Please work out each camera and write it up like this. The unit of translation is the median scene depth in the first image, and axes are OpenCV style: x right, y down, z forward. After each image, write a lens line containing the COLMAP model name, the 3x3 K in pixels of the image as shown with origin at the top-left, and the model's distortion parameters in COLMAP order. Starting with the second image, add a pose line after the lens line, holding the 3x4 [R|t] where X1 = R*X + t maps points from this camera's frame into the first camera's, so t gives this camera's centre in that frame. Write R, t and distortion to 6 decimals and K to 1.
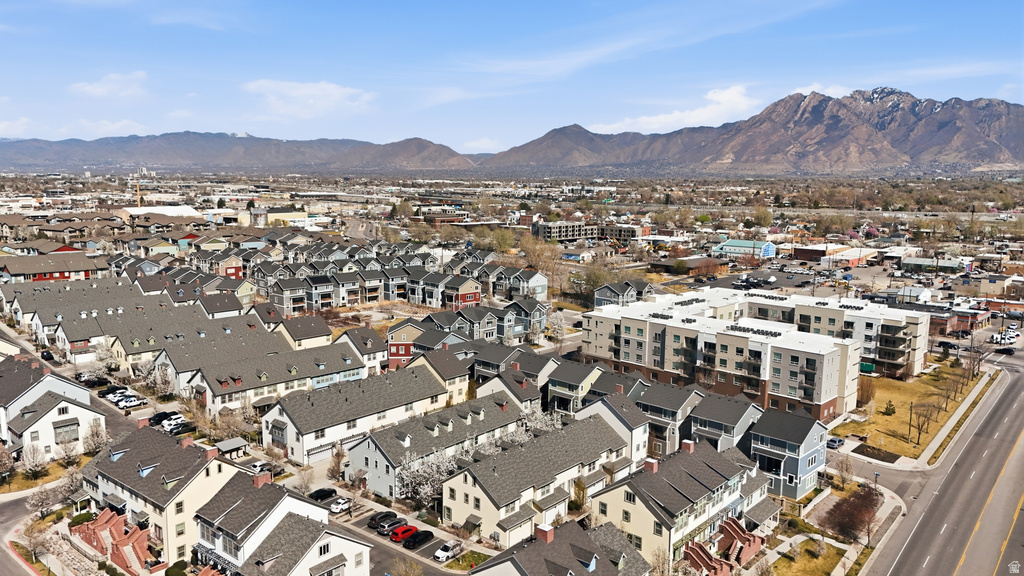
lens RADIAL K [[755.4, 0, 511.7], [0, 755.4, 288.8], [0, 0, 1]] dist [0.075356, -0.076419]
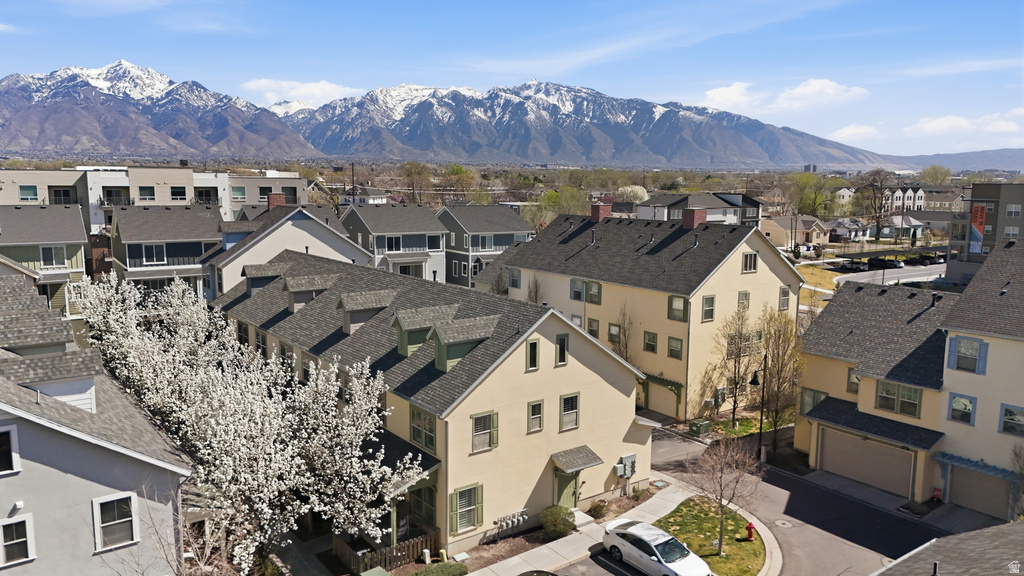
lens RADIAL K [[755.4, 0, 513.1], [0, 755.4, 288.9], [0, 0, 1]] dist [0.075356, -0.076419]
pose [[0.227943, -0.152133, 0.961716, -0.224925], [0.138584, 0.982731, 0.122610, 0.114603], [-0.963762, 0.105330, 0.245090, 0.580375]]
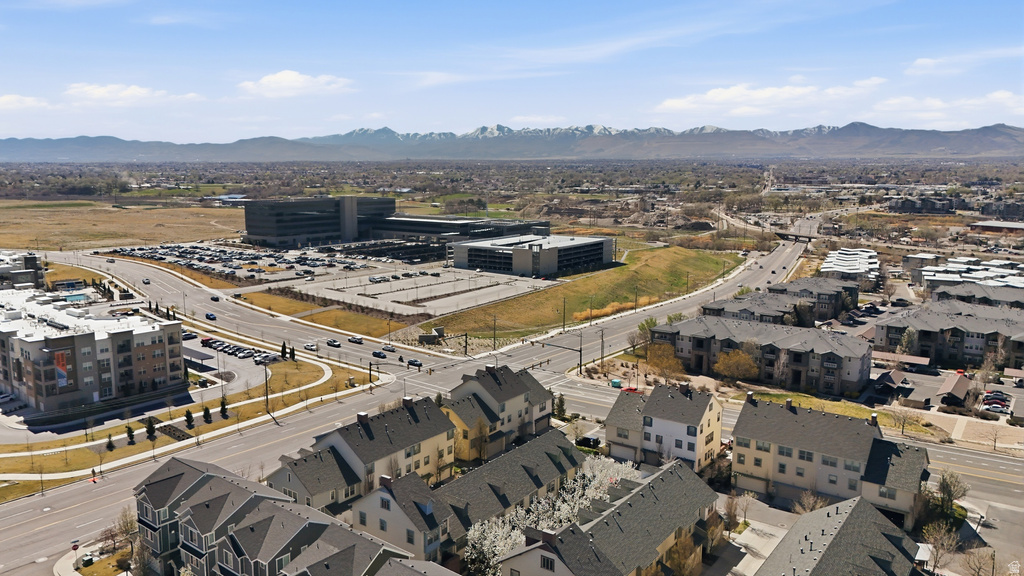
lens RADIAL K [[755.4, 0, 509.9], [0, 755.4, 296.7], [0, 0, 1]] dist [0.075356, -0.076419]
pose [[-0.996972, -0.007293, -0.077425, 0.065121], [-0.031047, 0.950136, 0.310286, -0.193714], [0.071301, 0.311750, -0.947485, 1.254797]]
